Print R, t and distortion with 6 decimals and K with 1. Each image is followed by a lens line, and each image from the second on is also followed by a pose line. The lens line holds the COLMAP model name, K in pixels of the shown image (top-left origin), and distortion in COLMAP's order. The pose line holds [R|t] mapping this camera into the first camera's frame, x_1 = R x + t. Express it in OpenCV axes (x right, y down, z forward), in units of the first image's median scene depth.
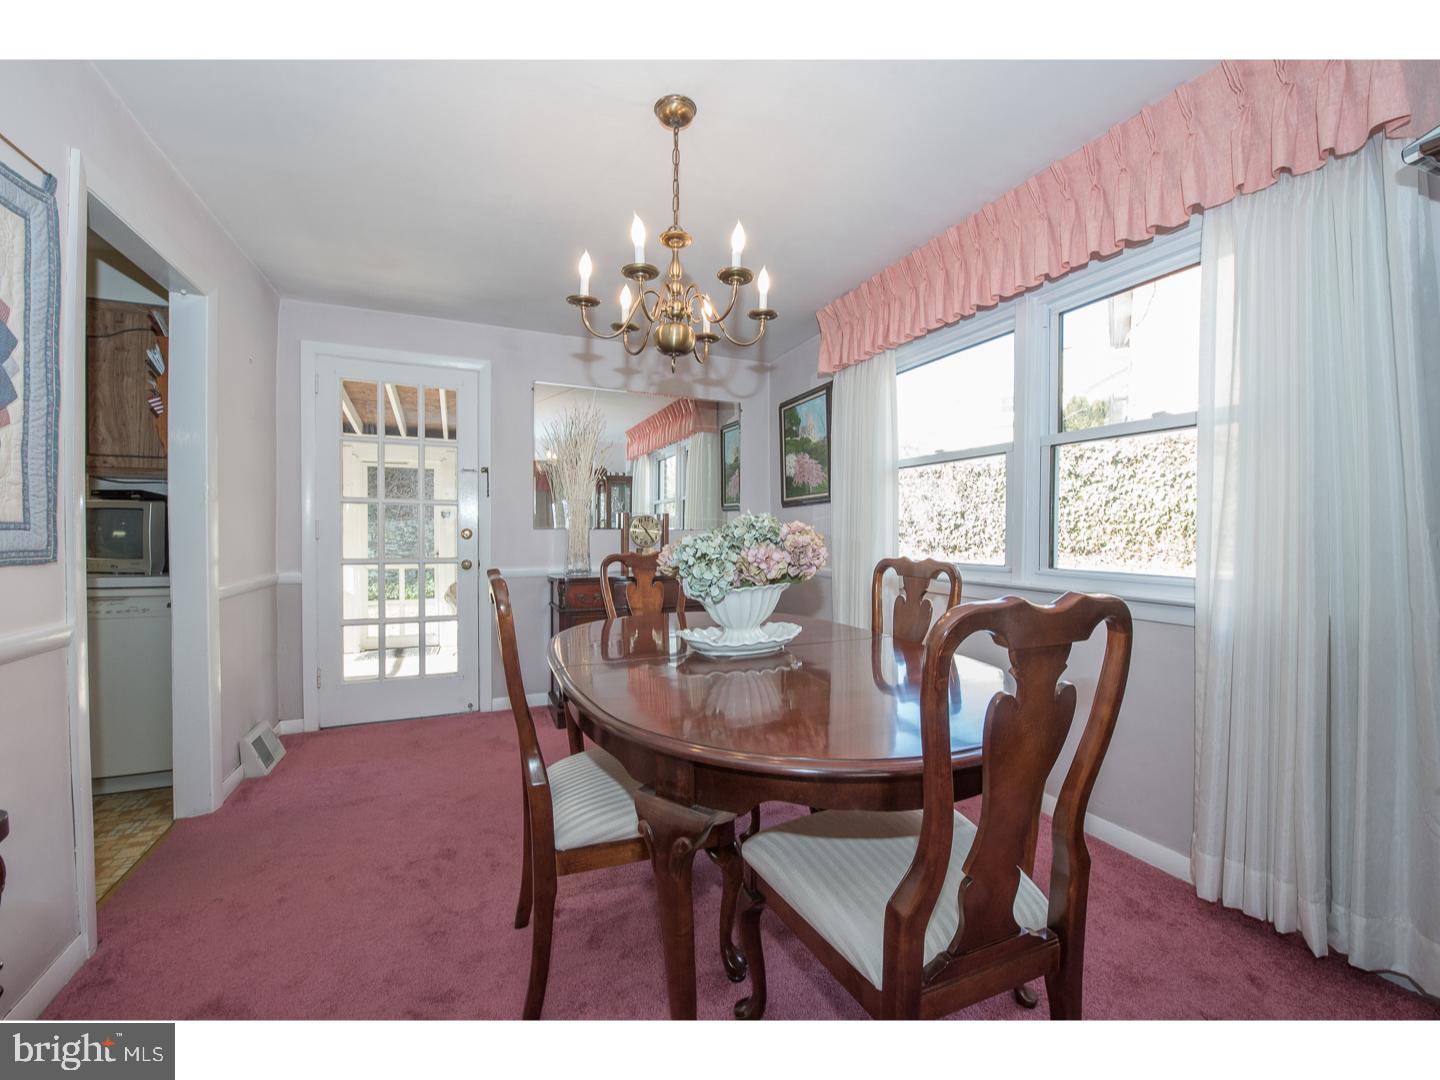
lens RADIAL K [[573.4, 0, 720.0], [0, 573.4, 540.0], [0, 0, 1]] dist [0.078564, -0.000022]
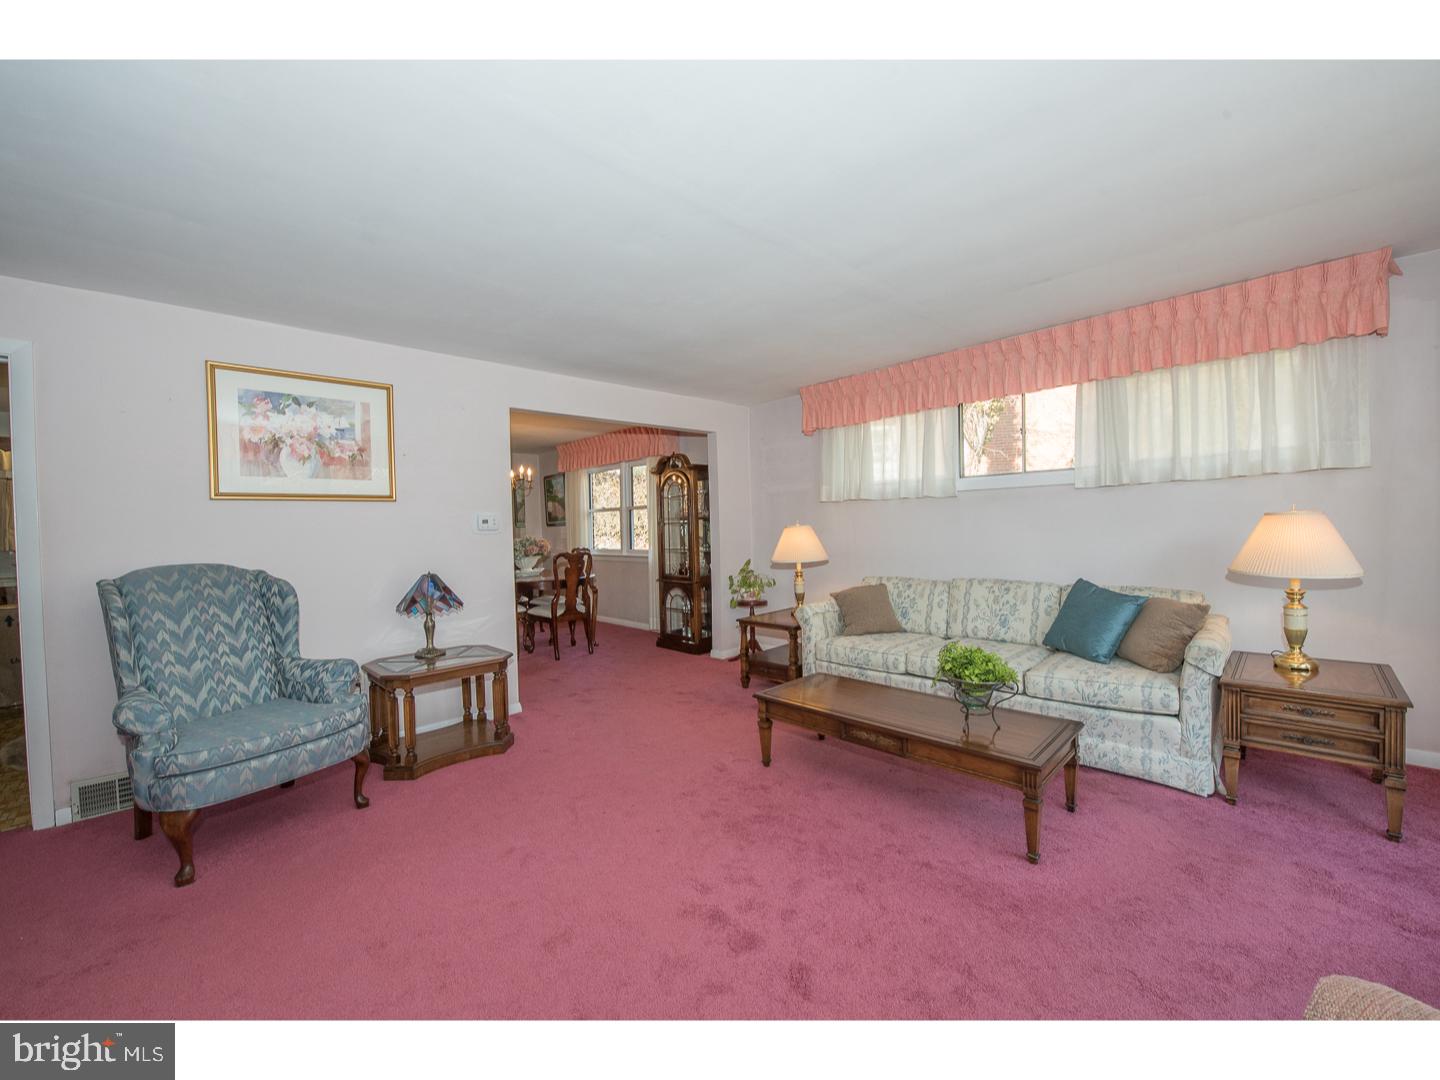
lens RADIAL K [[573.4, 0, 720.0], [0, 573.4, 540.0], [0, 0, 1]] dist [0.078564, -0.000022]
pose [[0.938095, -0.031947, 0.344901, -0.030713], [0.030994, 0.999485, 0.008279, -0.004892], [-0.344988, 0.002923, 0.938603, -1.325494]]
